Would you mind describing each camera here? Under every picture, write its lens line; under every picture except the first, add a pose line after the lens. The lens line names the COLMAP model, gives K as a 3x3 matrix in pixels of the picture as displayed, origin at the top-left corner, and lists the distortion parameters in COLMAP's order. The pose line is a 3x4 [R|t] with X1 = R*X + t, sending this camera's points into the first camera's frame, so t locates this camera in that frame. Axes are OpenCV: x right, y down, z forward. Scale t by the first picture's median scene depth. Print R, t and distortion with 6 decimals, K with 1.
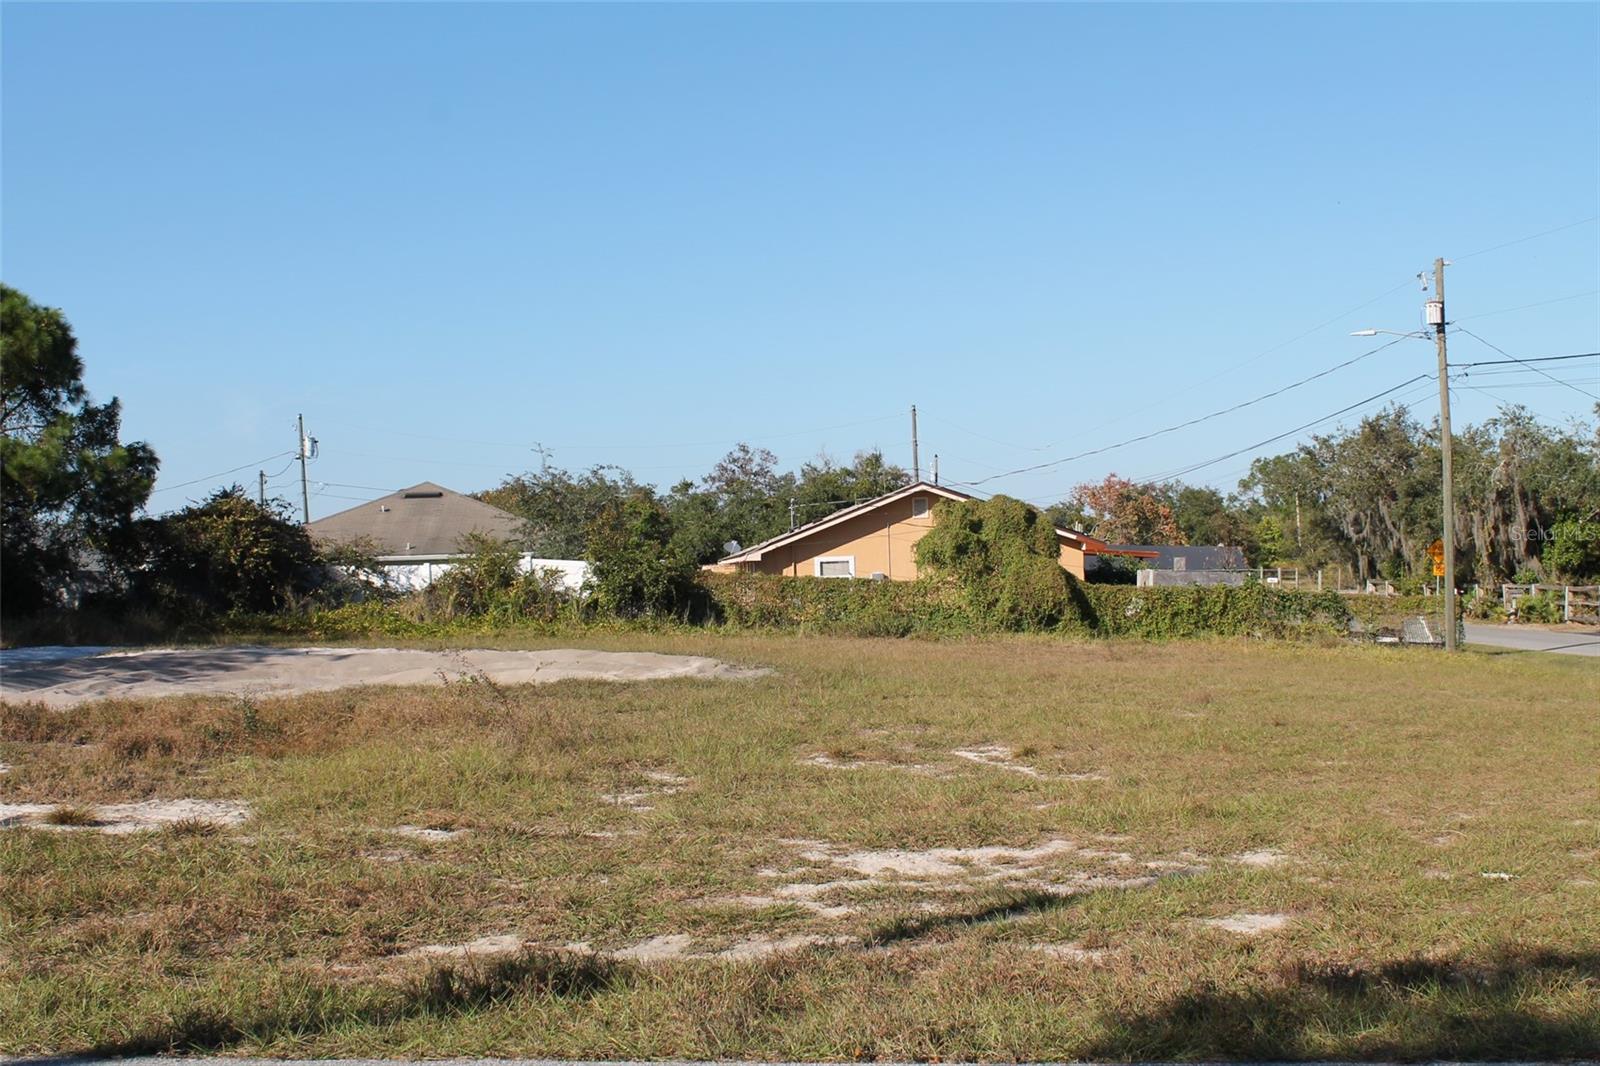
lens RADIAL K [[1870.4, 0, 801.8], [0, 1870.4, 579.9], [0, 0, 1]] dist [-0.098953, -0.009823]
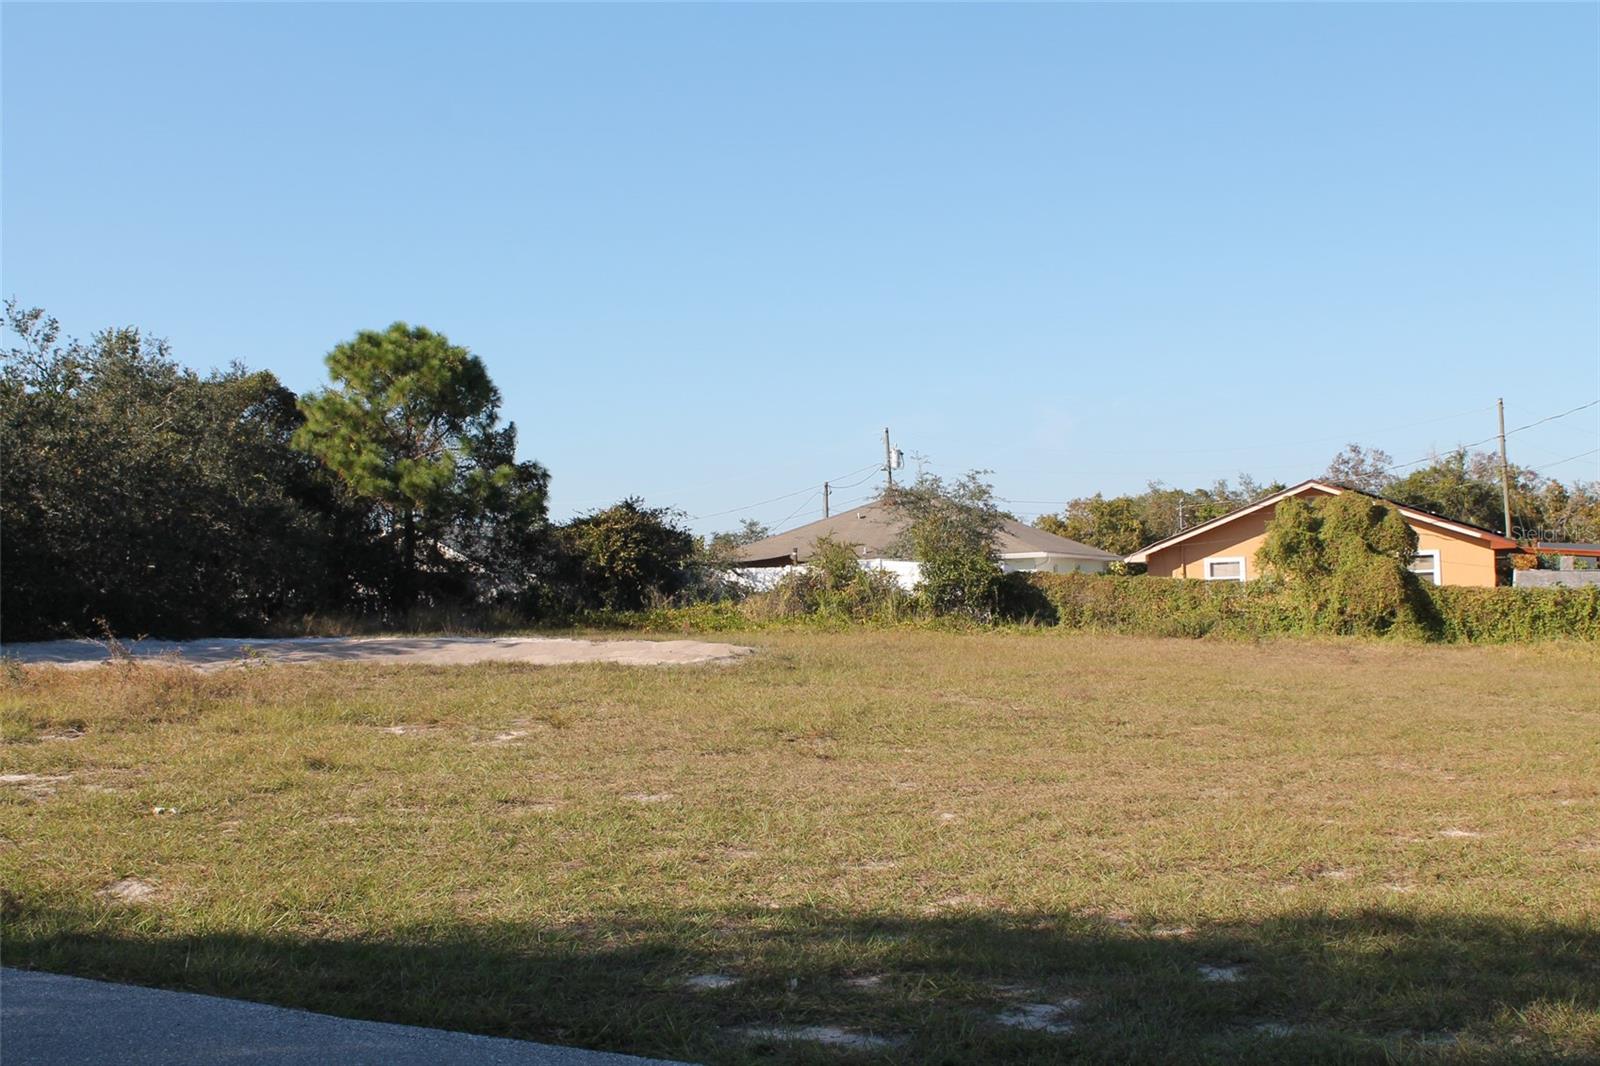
lens RADIAL K [[1870.4, 0, 801.8], [0, 1870.4, 579.9], [0, 0, 1]] dist [-0.098953, -0.009823]
pose [[0.903786, -0.001524, -0.427983, 0.269596], [-0.000411, 0.999990, -0.004429, 0.004211], [0.427985, 0.004179, 0.903776, 0.024695]]
